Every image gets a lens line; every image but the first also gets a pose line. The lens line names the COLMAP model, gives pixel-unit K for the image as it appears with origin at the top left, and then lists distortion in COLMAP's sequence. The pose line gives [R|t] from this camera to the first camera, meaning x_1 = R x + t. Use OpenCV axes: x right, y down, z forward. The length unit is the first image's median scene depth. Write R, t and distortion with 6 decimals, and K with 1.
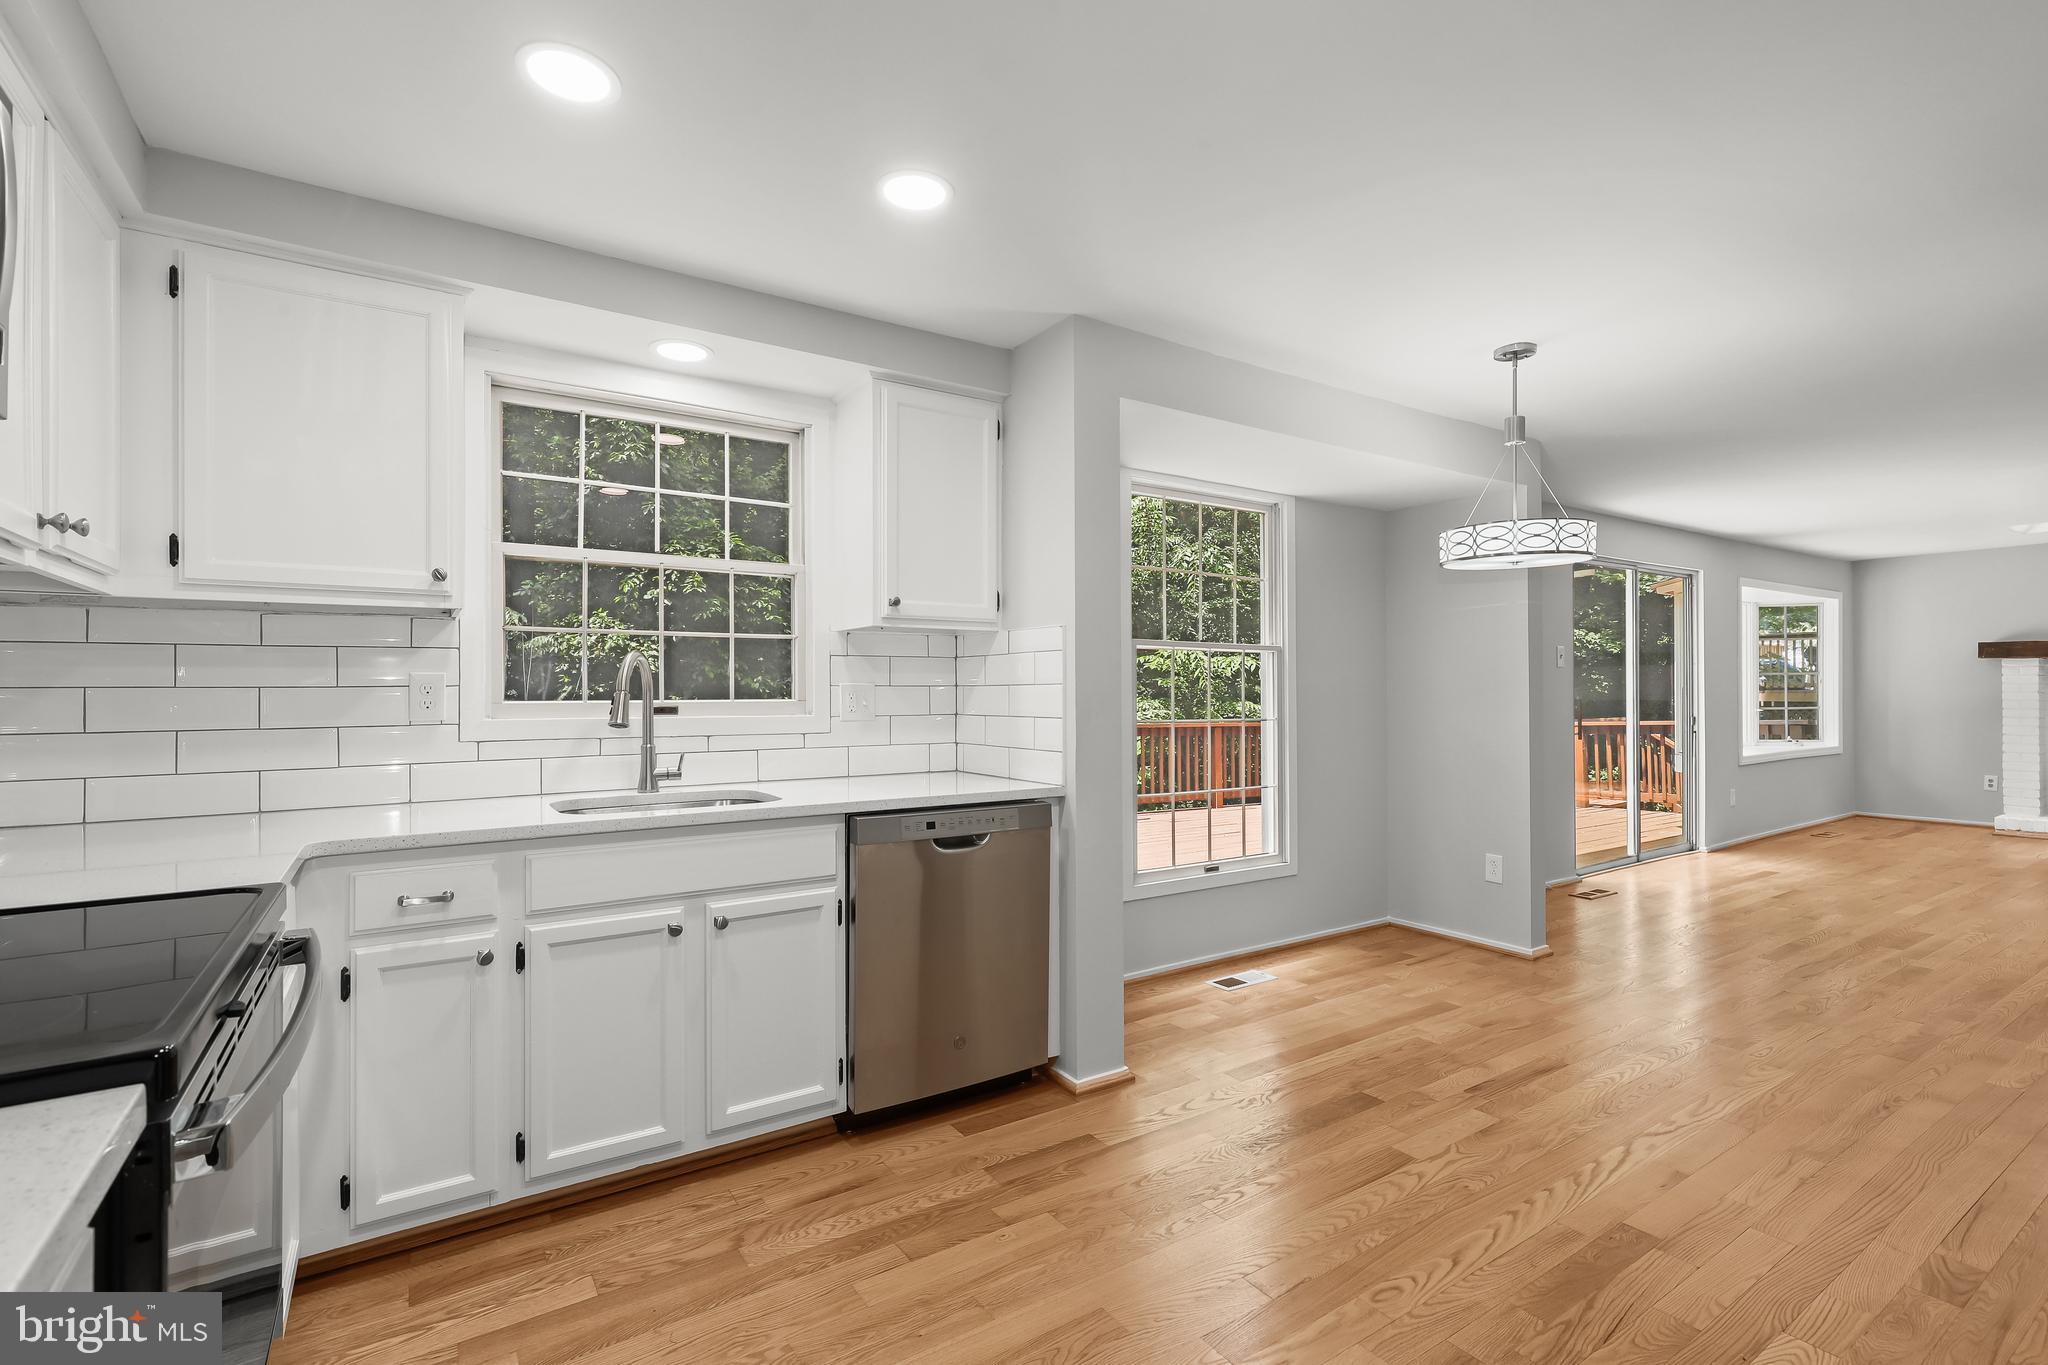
lens RADIAL K [[943.7, 0, 1025.8], [0, 943.7, 681.7], [0, 0, 1]] dist [0.002320, -0.000279]
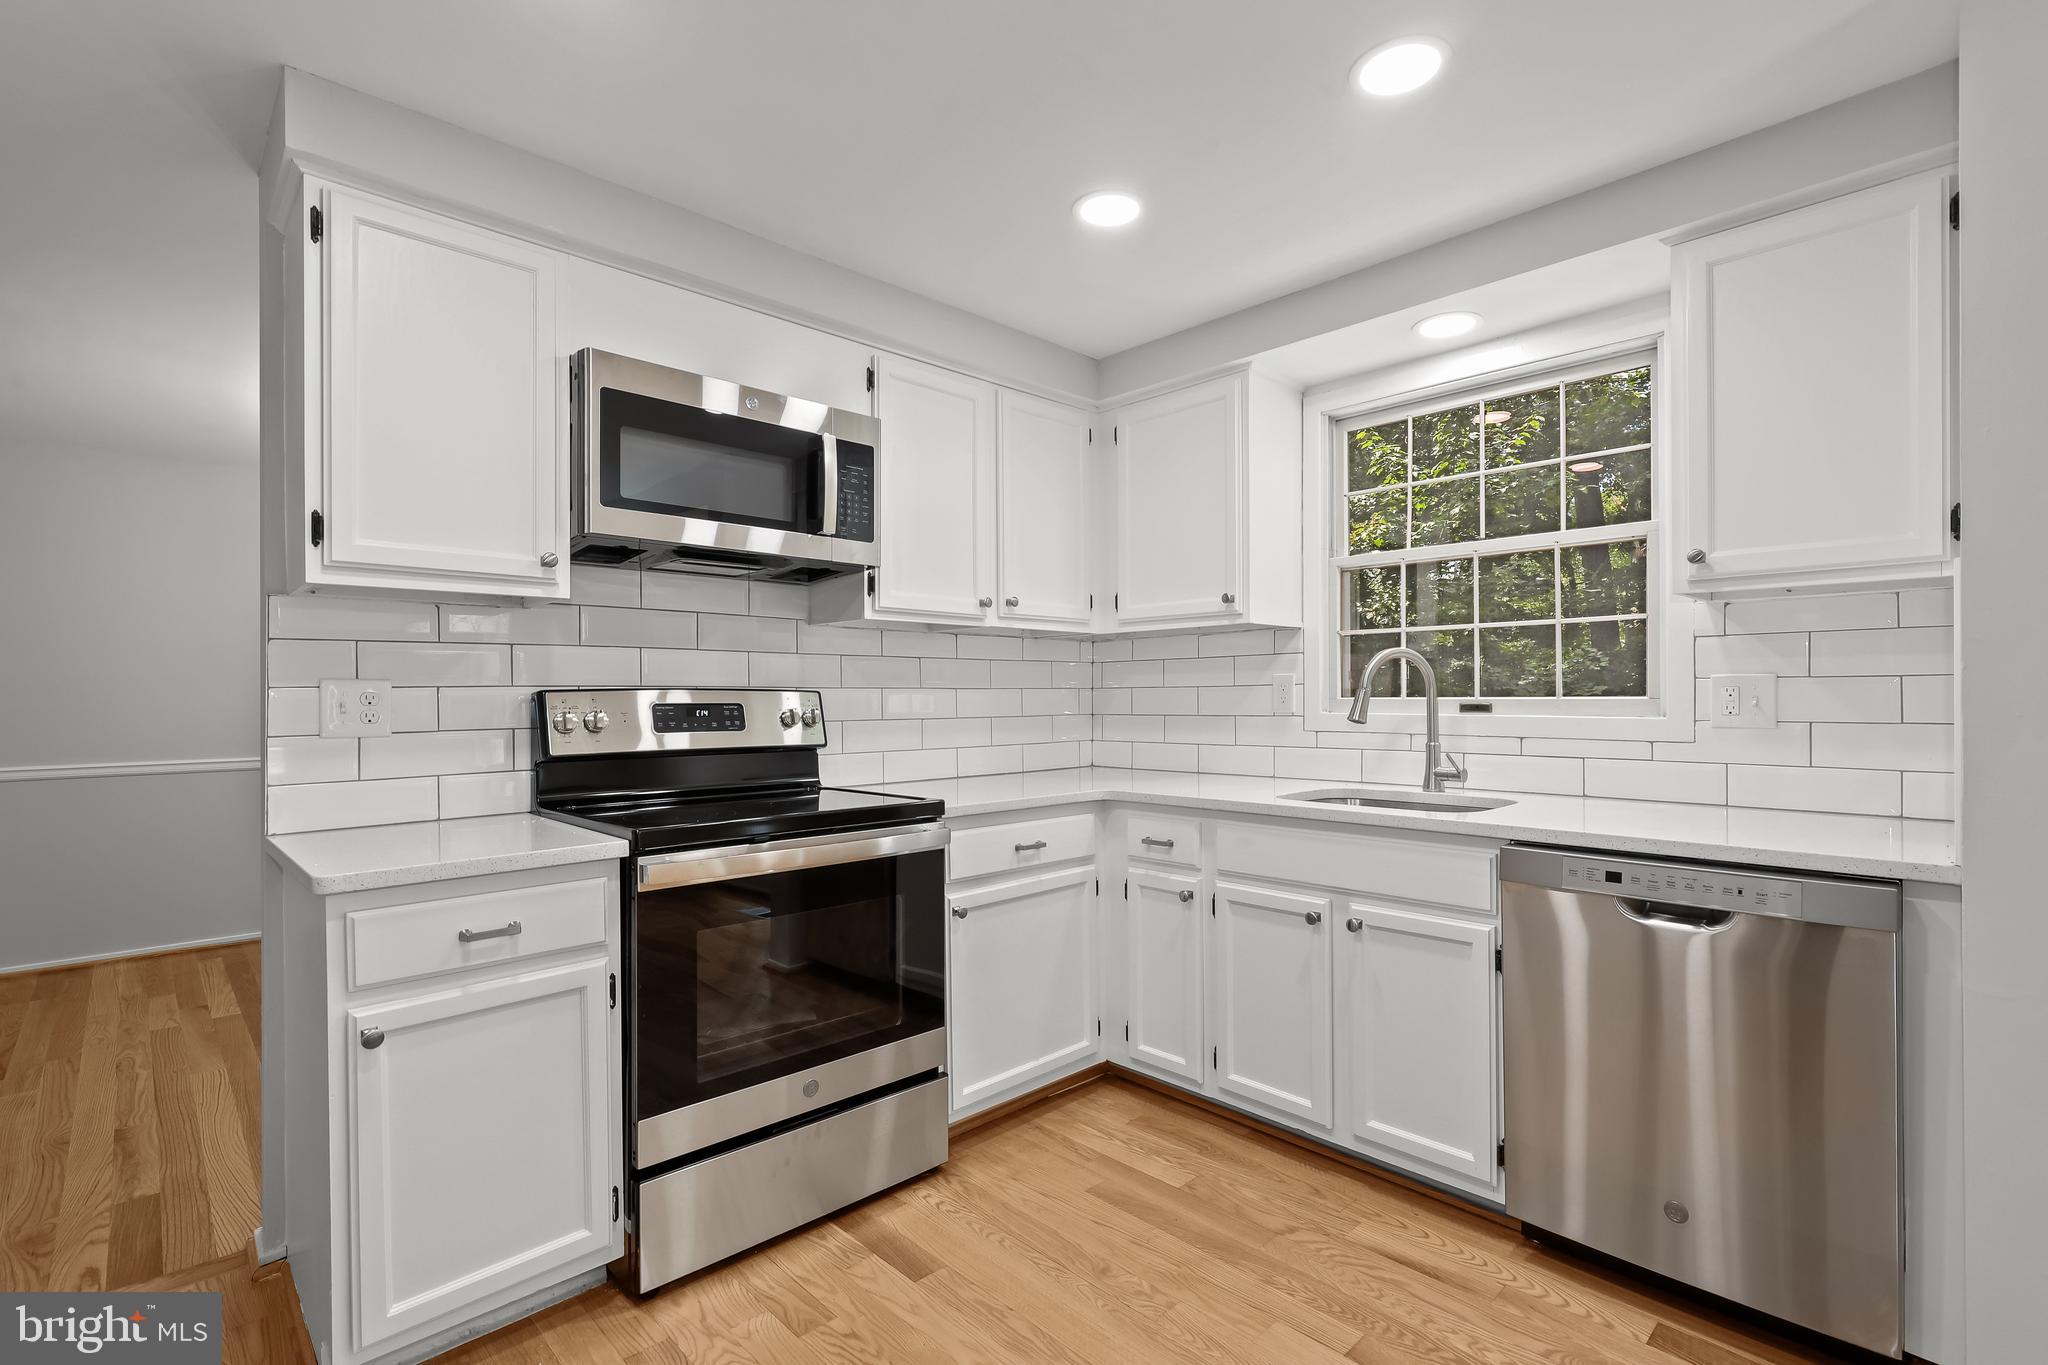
lens RADIAL K [[943.7, 0, 1035.7], [0, 943.7, 694.5], [0, 0, 1]] dist [0.002320, -0.000279]
pose [[0.176684, 0.002663, -0.984264, 0.472319], [0.017526, 0.999829, 0.005851, 0.003949], [0.984112, -0.018284, 0.176608, 0.412630]]
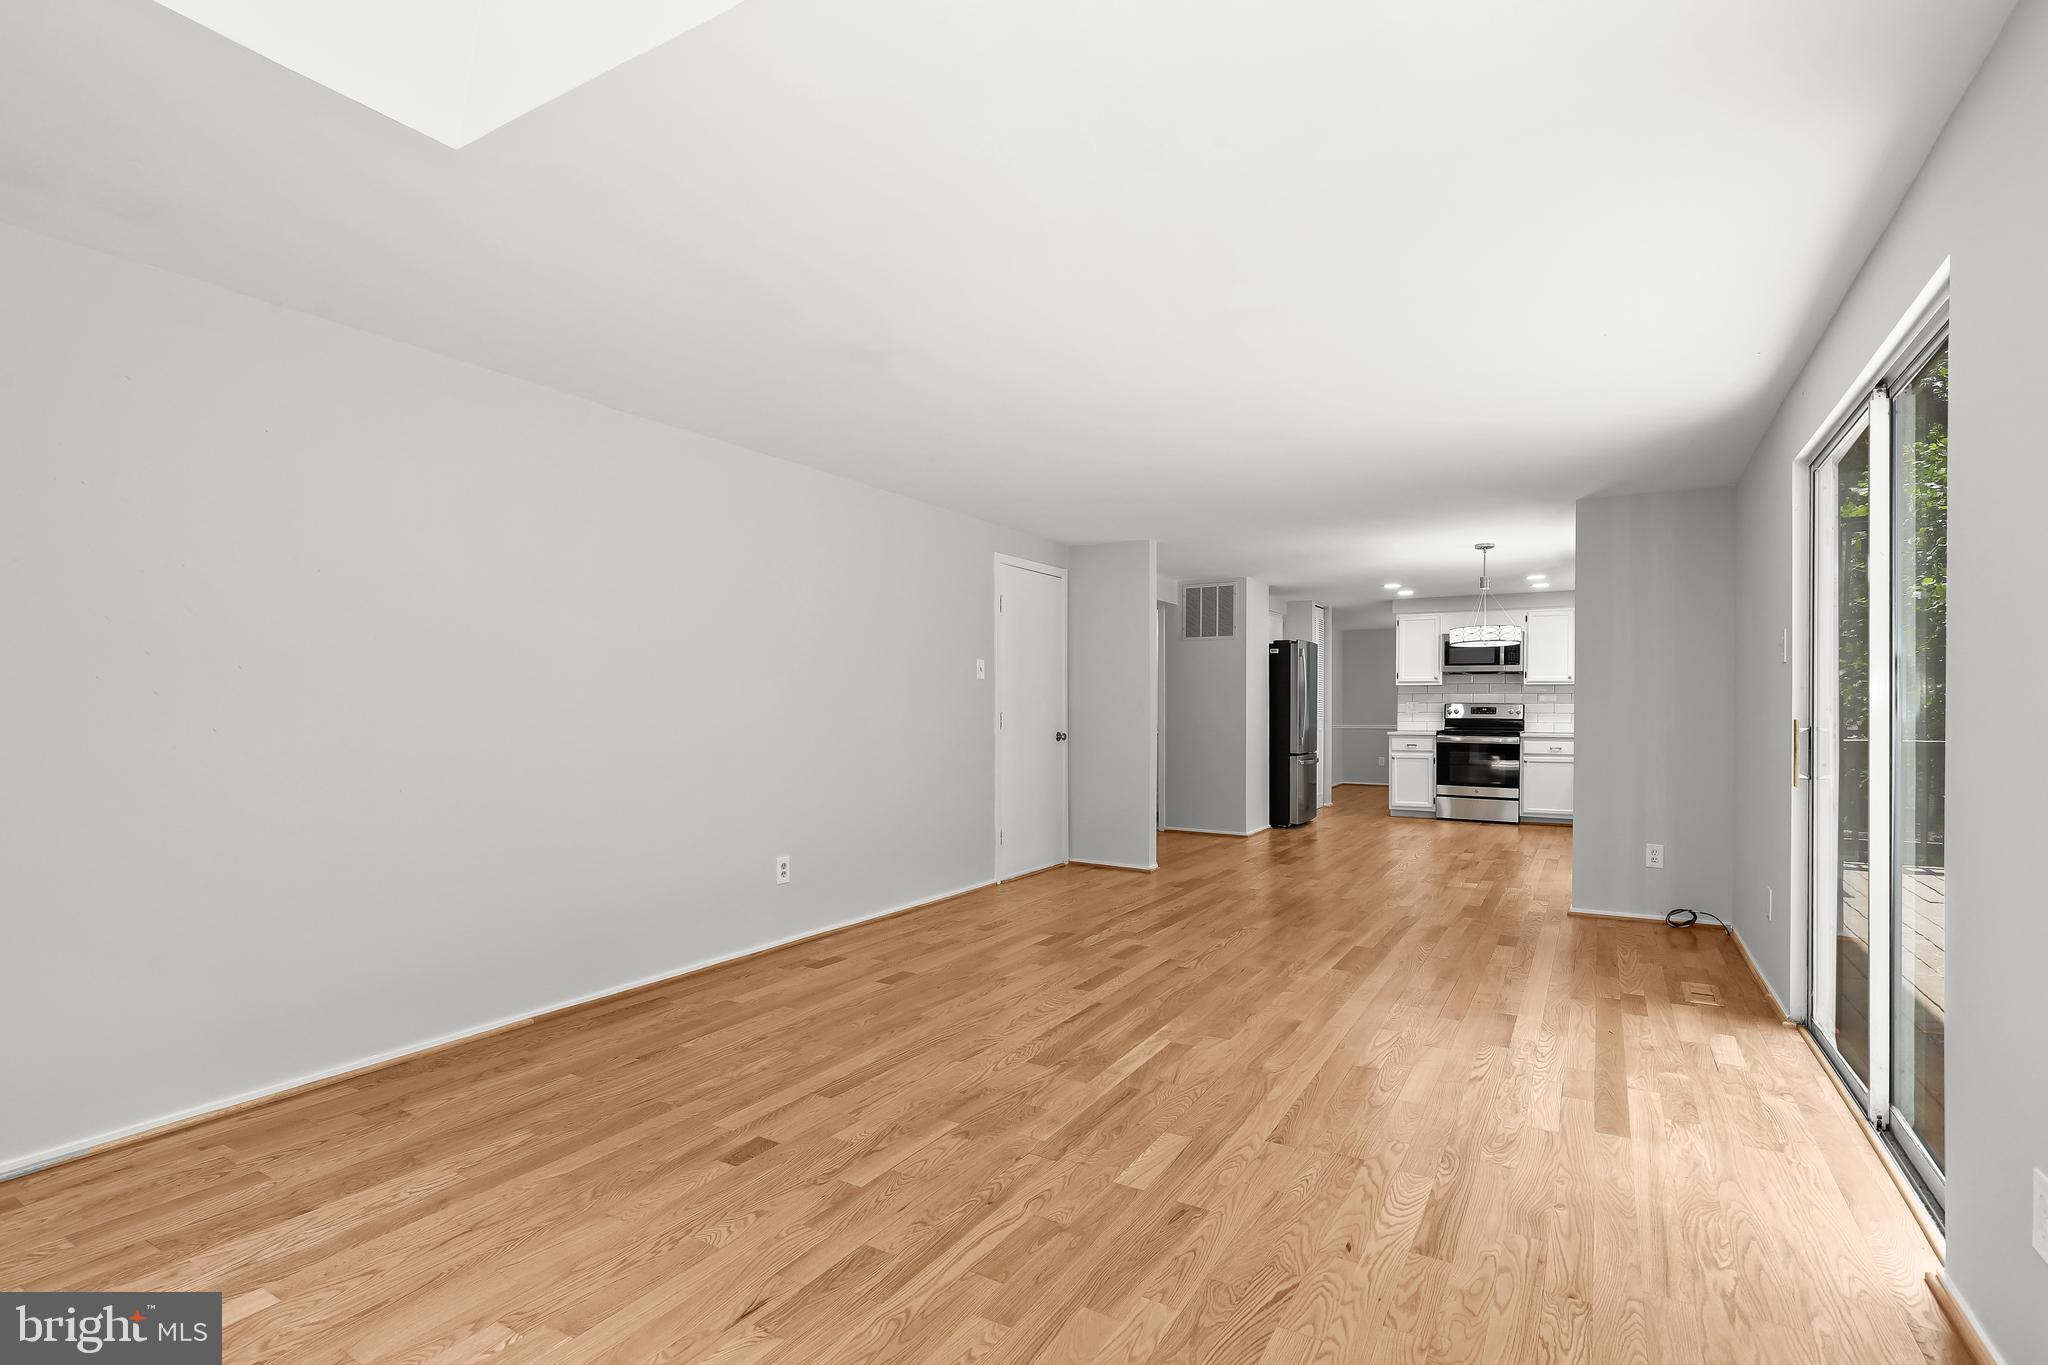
lens RADIAL K [[943.7, 0, 1030.0], [0, 943.7, 715.4], [0, 0, 1]] dist [0.002320, -0.000279]
pose [[-0.905198, 0.005379, -0.424957, 2.611019], [0.006091, 0.999981, -0.000317, 0.033307], [0.424947, -0.002876, -0.905214, 2.763100]]
